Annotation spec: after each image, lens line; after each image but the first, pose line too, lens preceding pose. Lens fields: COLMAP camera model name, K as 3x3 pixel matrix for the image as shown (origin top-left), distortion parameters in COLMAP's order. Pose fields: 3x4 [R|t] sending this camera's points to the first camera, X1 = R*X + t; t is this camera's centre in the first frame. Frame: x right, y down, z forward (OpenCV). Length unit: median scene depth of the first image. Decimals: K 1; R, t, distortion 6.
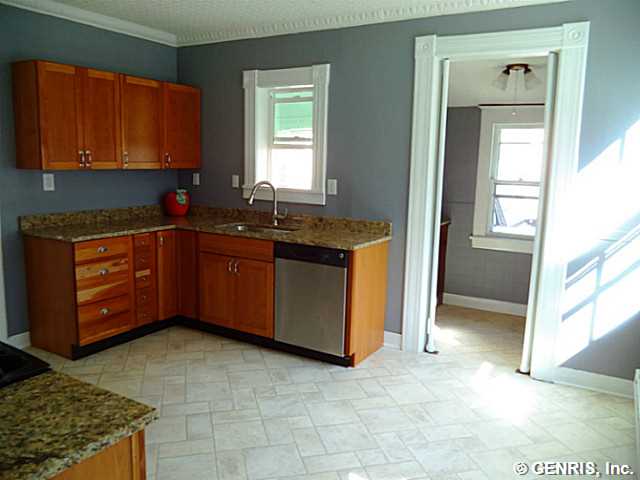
lens RADIAL K [[522.6, 0, 320.2], [0, 522.6, 239.2], [0, 0, 1]] dist [-0.005674, -0.001864]
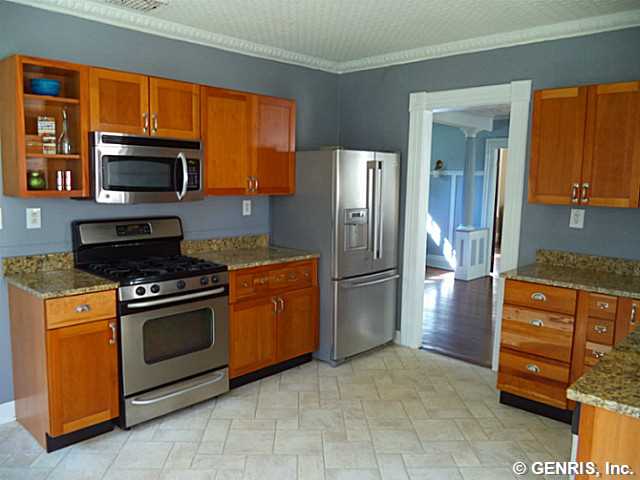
lens RADIAL K [[522.6, 0, 320.2], [0, 522.6, 240.2], [0, 0, 1]] dist [-0.005674, -0.001864]
pose [[-0.209582, 0.093259, -0.973333, 0.462761], [-0.175478, 0.975692, 0.131270, -0.114897], [0.961916, 0.198310, -0.188123, 0.760655]]
